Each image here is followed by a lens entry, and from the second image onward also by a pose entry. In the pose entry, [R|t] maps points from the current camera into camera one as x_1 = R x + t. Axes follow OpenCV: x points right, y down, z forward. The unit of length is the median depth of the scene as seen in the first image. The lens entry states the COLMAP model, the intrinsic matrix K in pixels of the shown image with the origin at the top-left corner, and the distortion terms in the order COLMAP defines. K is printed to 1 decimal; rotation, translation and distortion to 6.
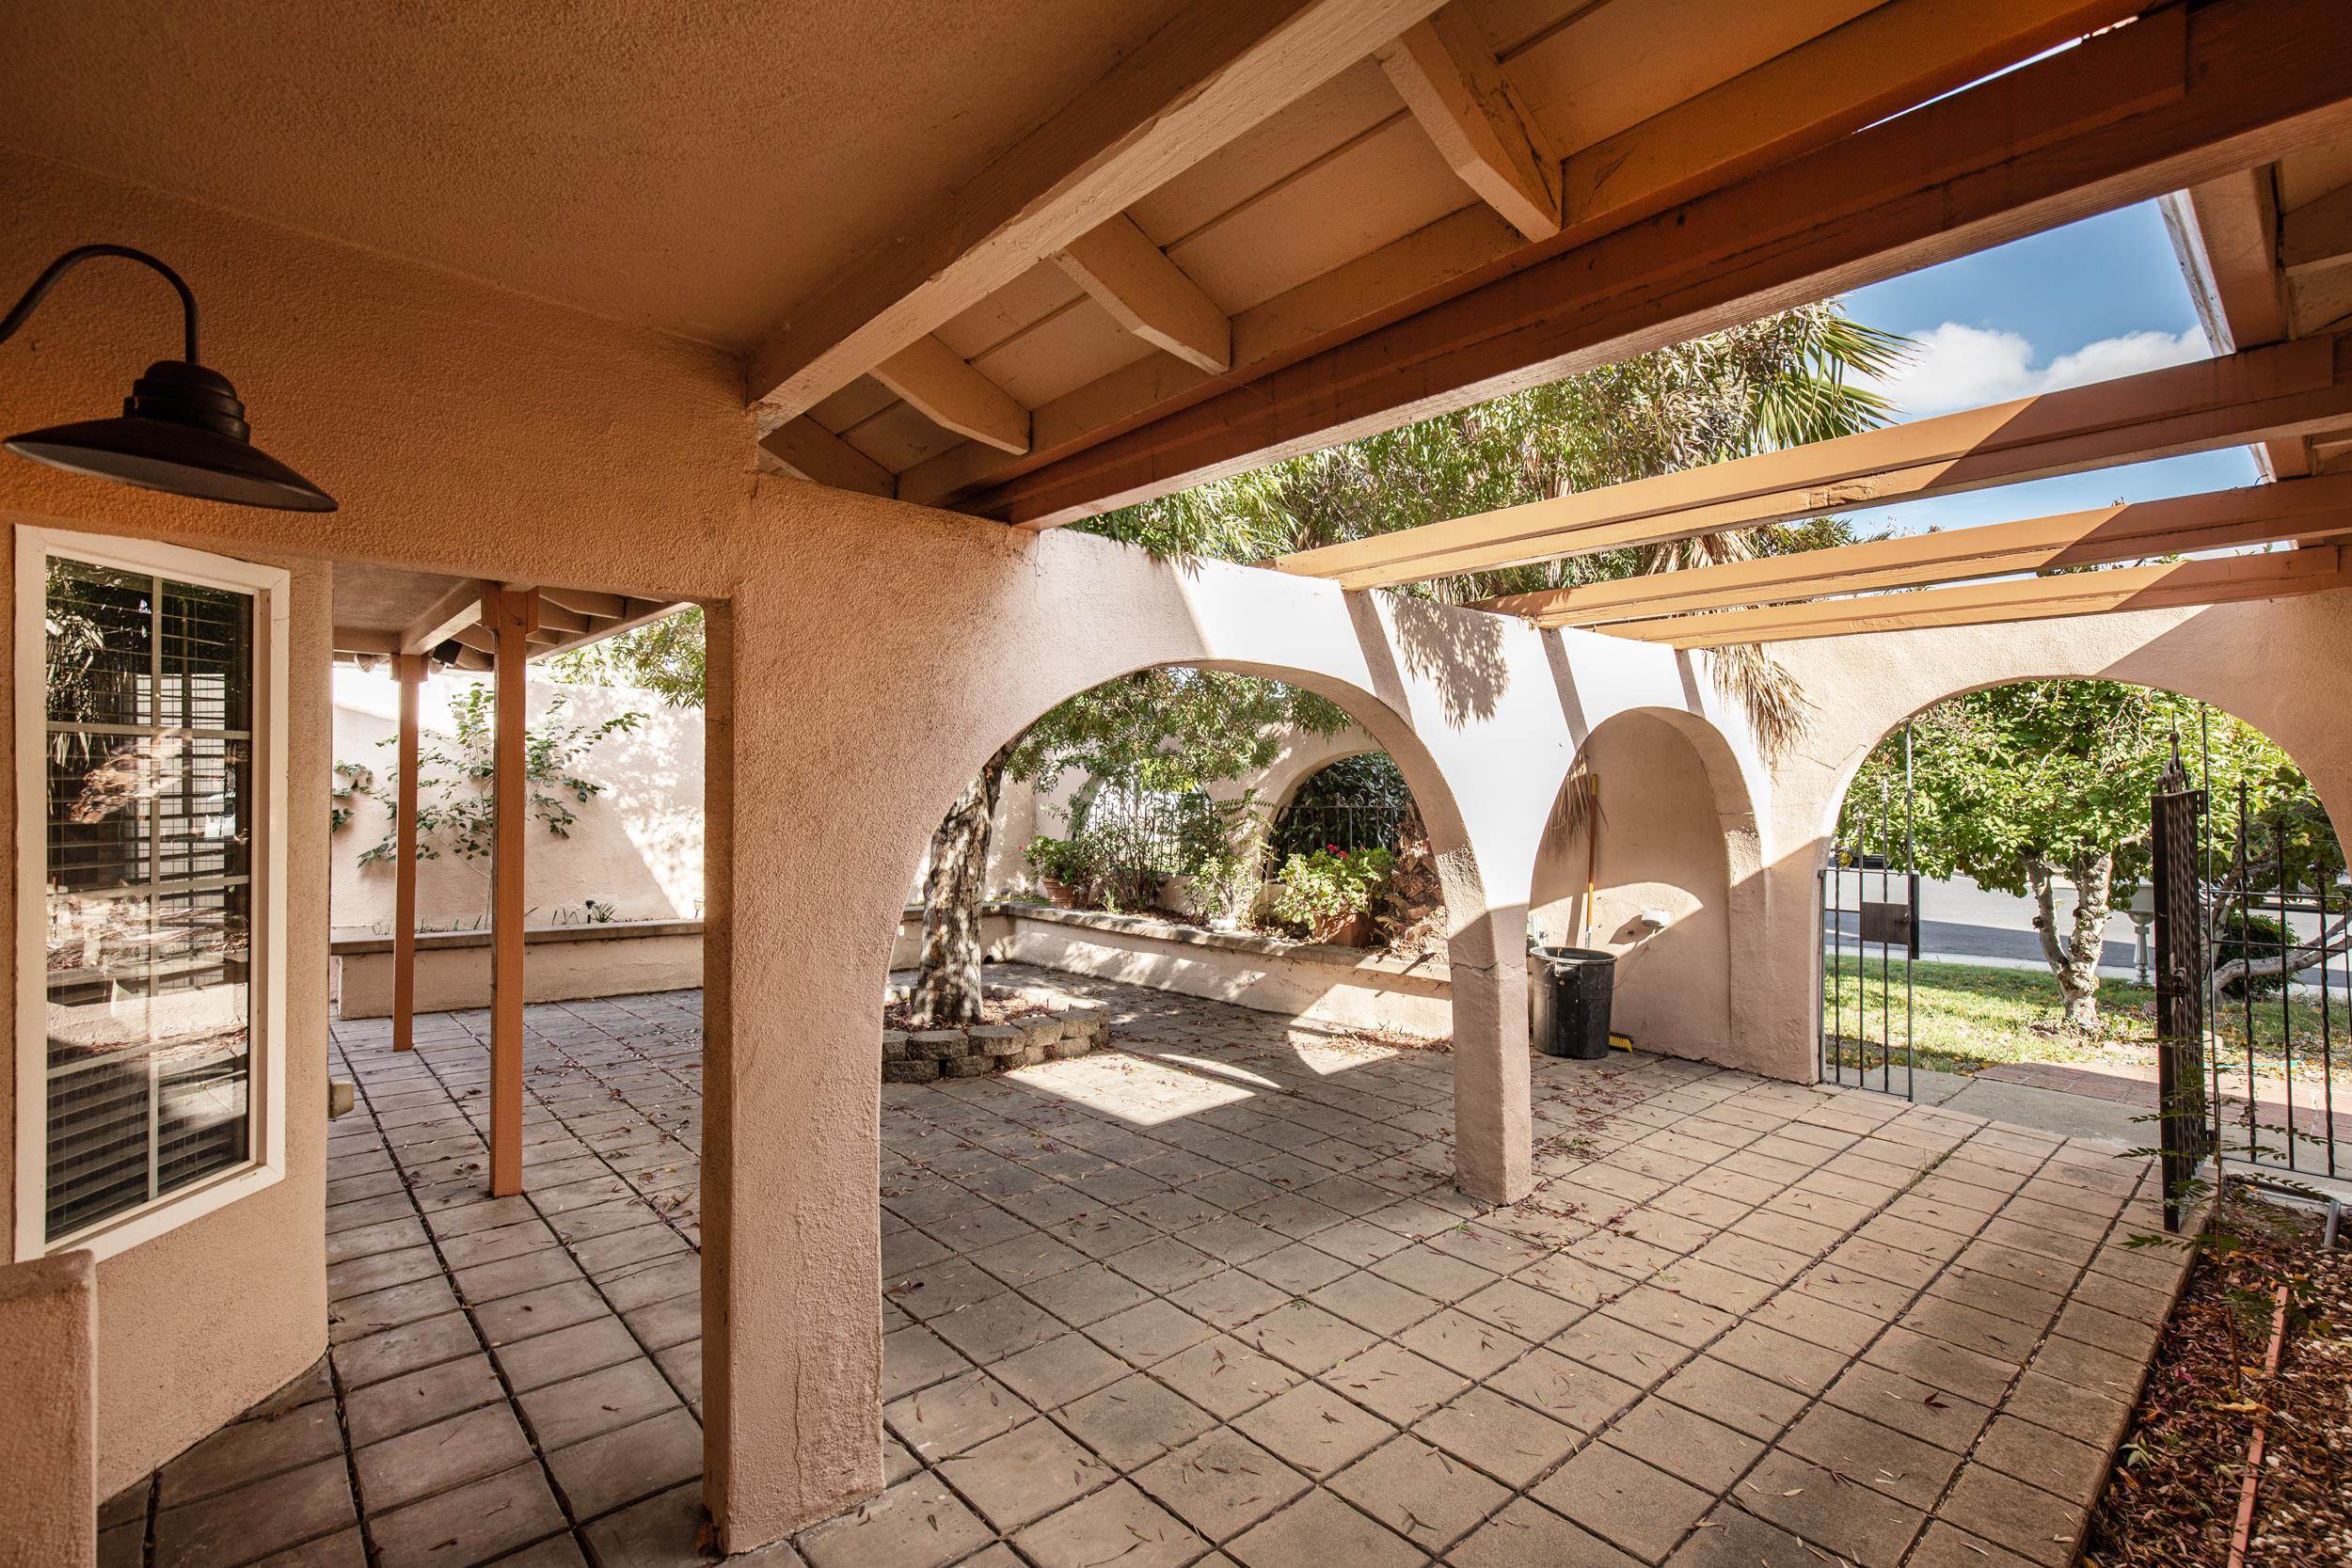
lens RADIAL K [[1116.2, 0, 1209.2], [0, 1116.2, 761.1], [0, 0, 1]] dist [-0.032946, 0.000168]
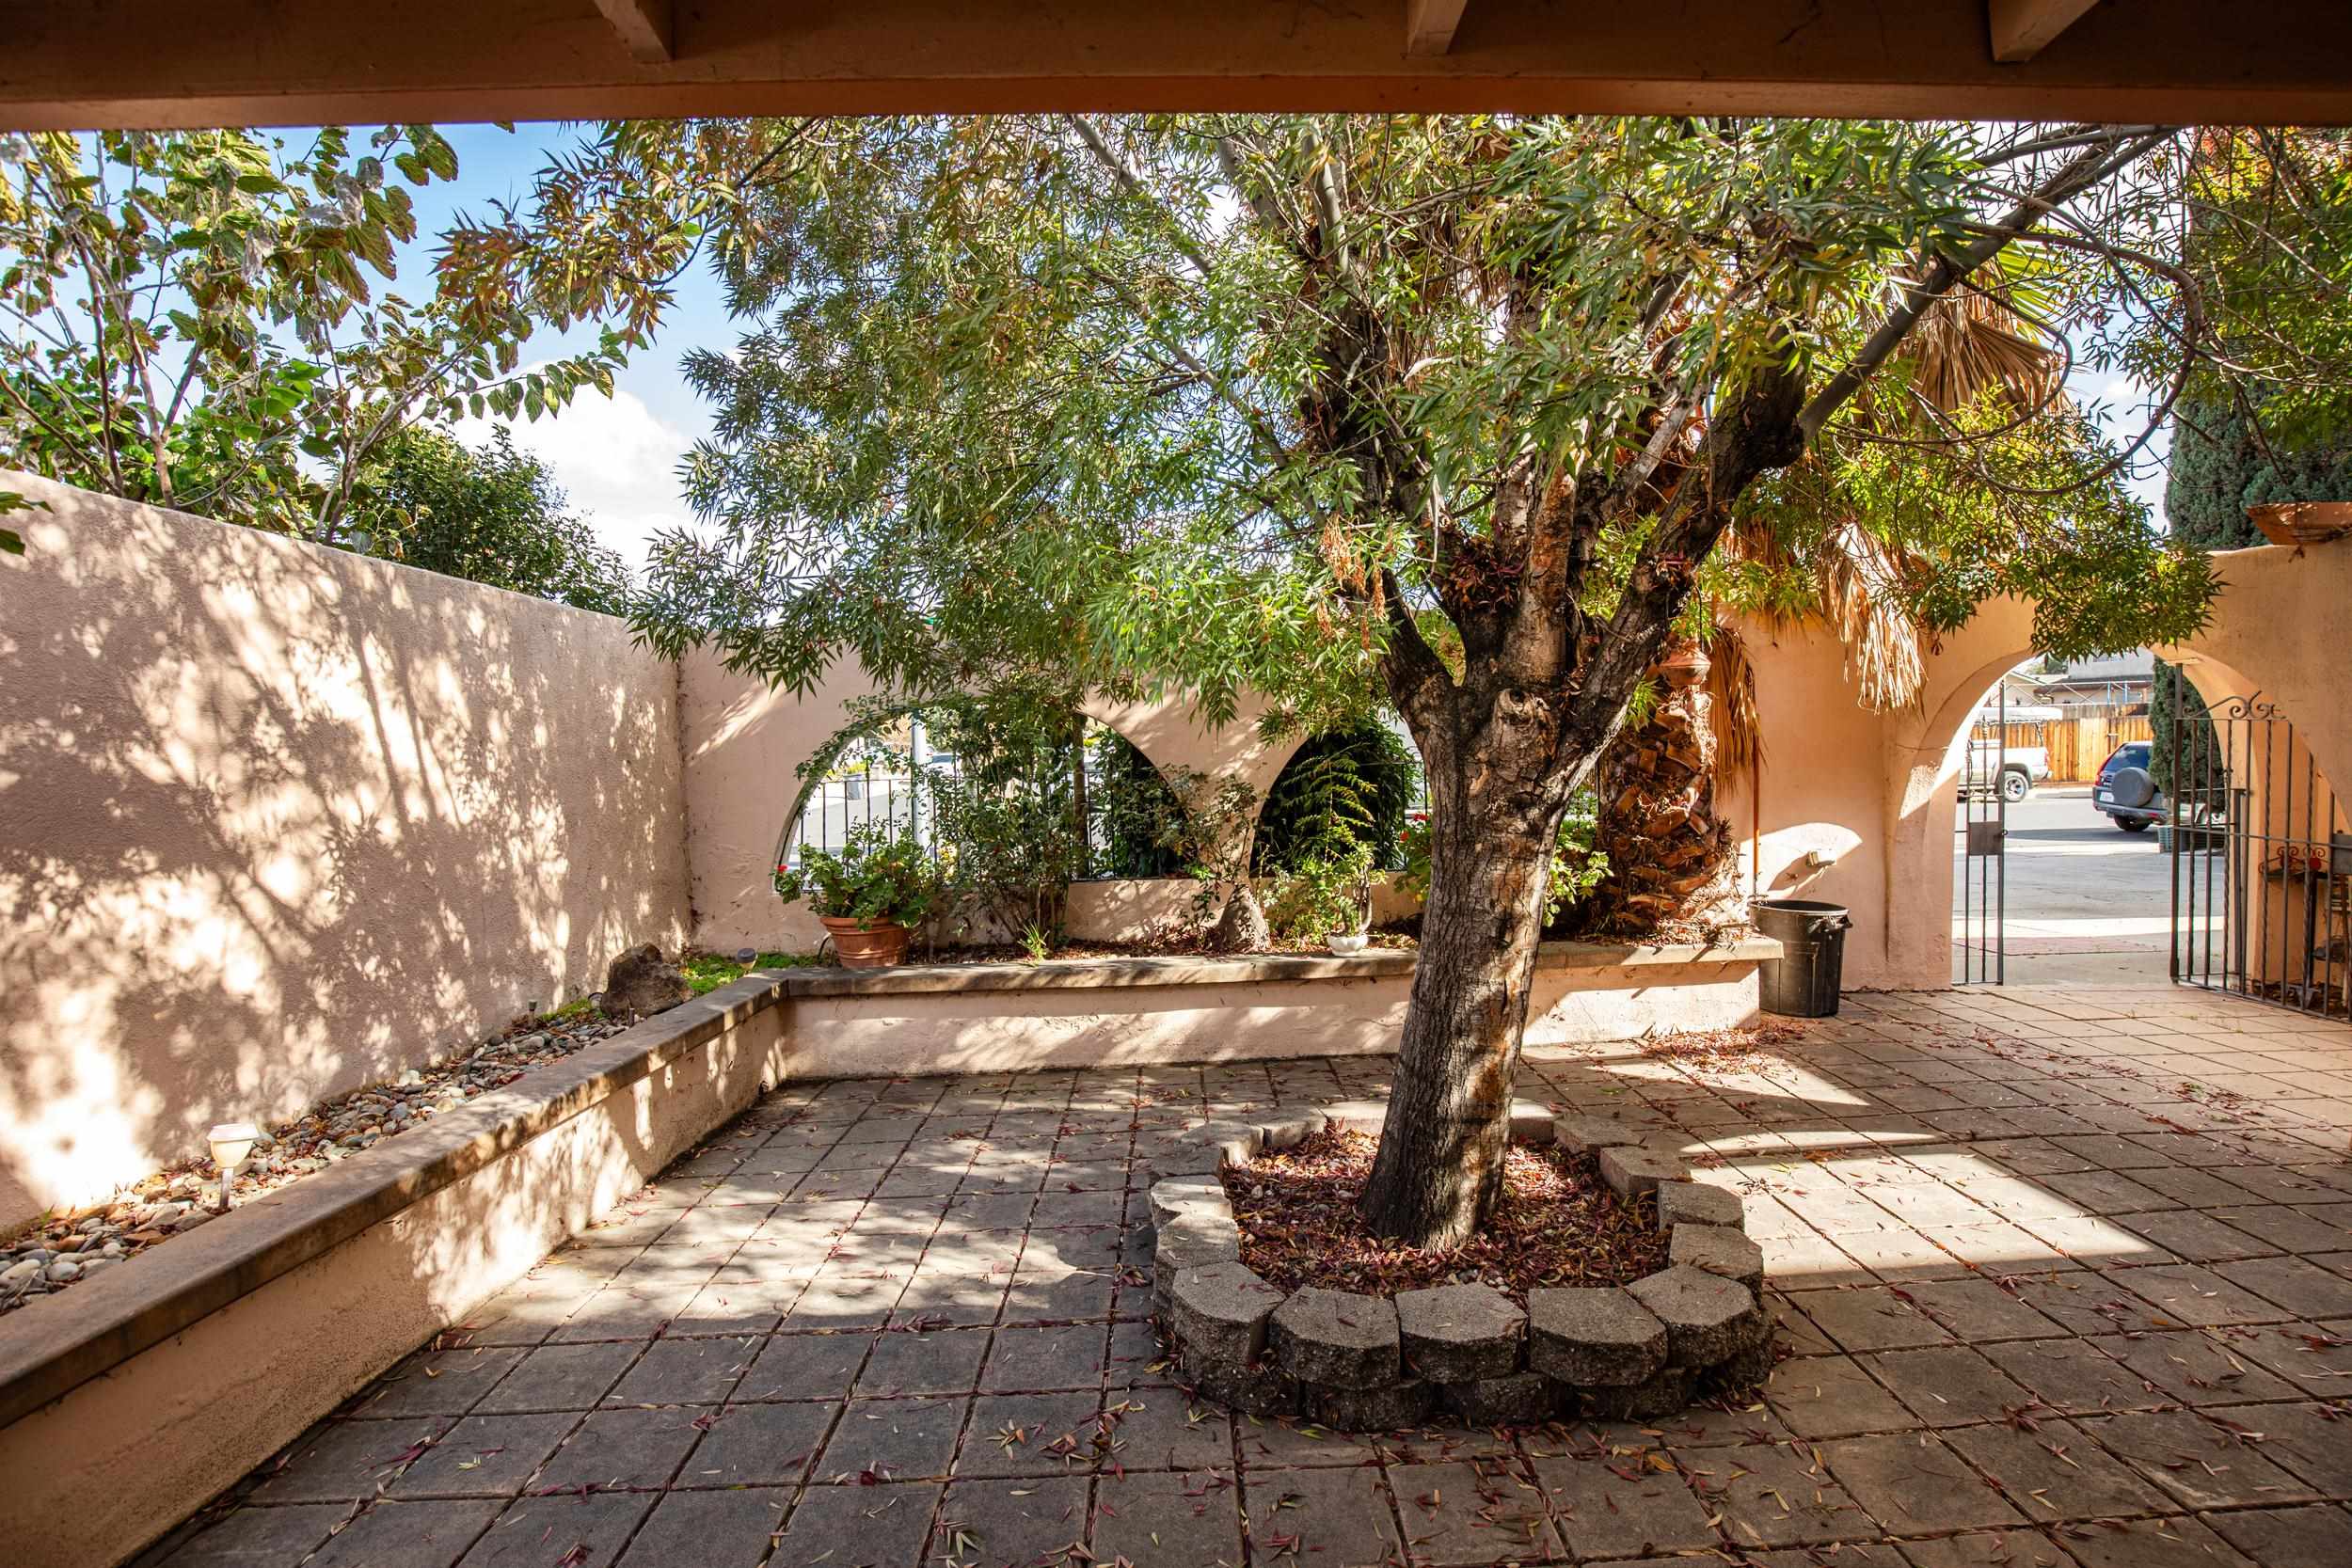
lens RADIAL K [[1116.2, 0, 1209.2], [0, 1116.2, 761.1], [0, 0, 1]] dist [-0.032946, 0.000168]
pose [[0.656650, -0.041559, 0.753050, -0.641246], [0.013506, 0.998969, 0.043353, 0.007682], [-0.754074, -0.018297, 0.656534, 0.734368]]
